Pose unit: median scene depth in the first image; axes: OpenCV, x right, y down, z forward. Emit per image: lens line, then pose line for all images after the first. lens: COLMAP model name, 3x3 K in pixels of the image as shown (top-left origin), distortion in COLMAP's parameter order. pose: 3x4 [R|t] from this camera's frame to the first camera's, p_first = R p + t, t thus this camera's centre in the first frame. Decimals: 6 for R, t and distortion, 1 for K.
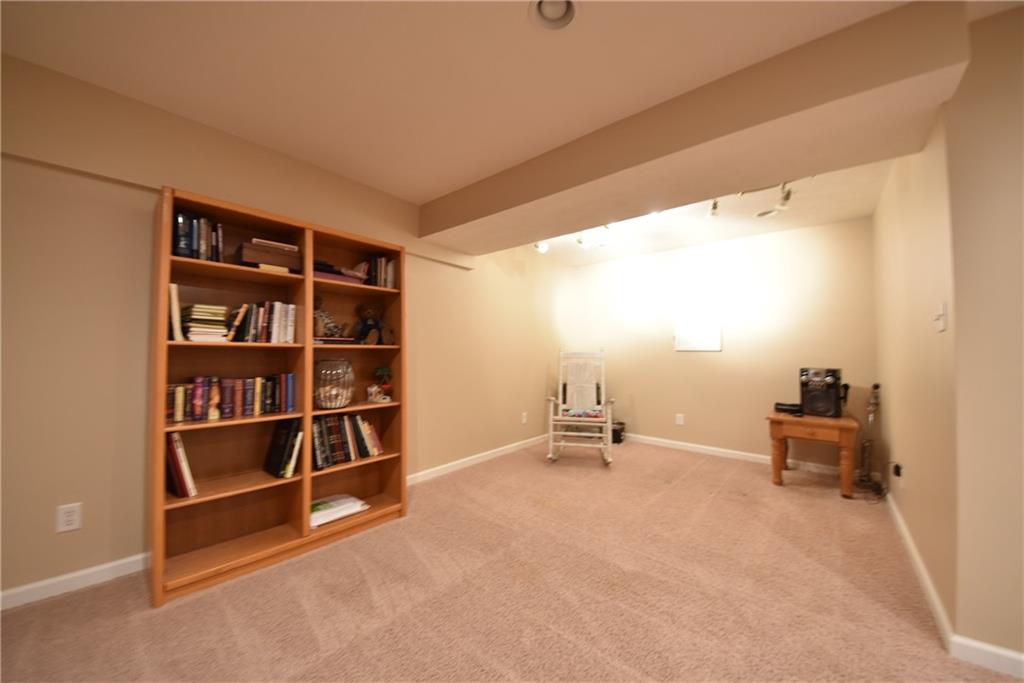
lens RADIAL K [[362.0, 0, 515.6], [0, 362.0, 342.6], [0, 0, 1]] dist [-0.010799, -0.002414]
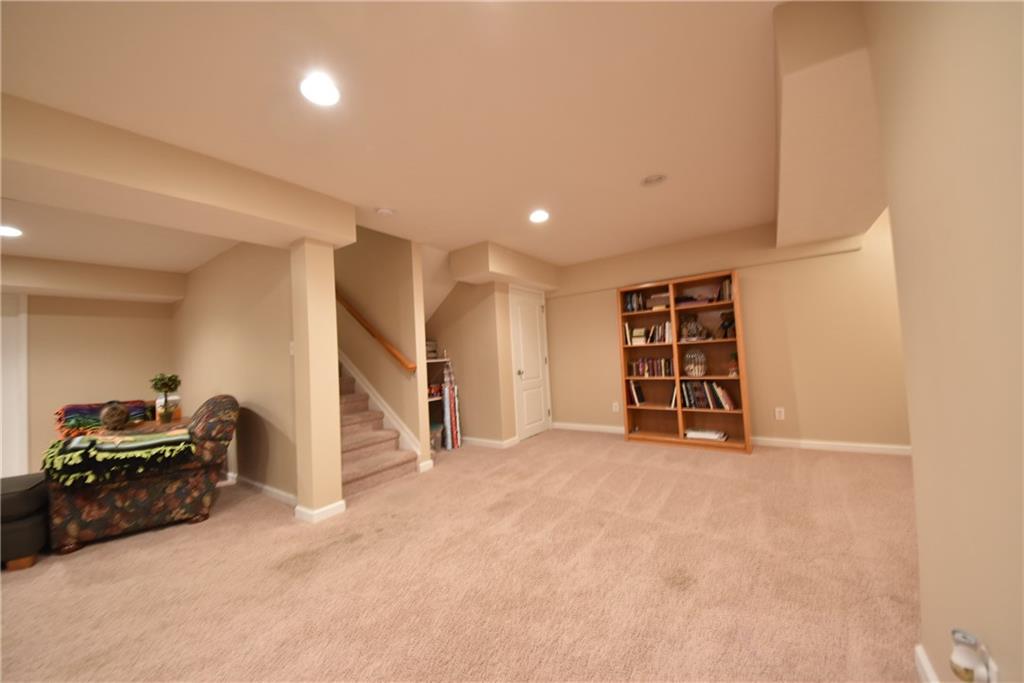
lens RADIAL K [[362.0, 0, 518.4], [0, 362.0, 342.5], [0, 0, 1]] dist [-0.010799, -0.002414]
pose [[0.096789, -0.039937, -0.994503, 1.313780], [0.086436, 0.995757, -0.031575, -0.007683], [0.991545, -0.082905, 0.099830, -0.046577]]
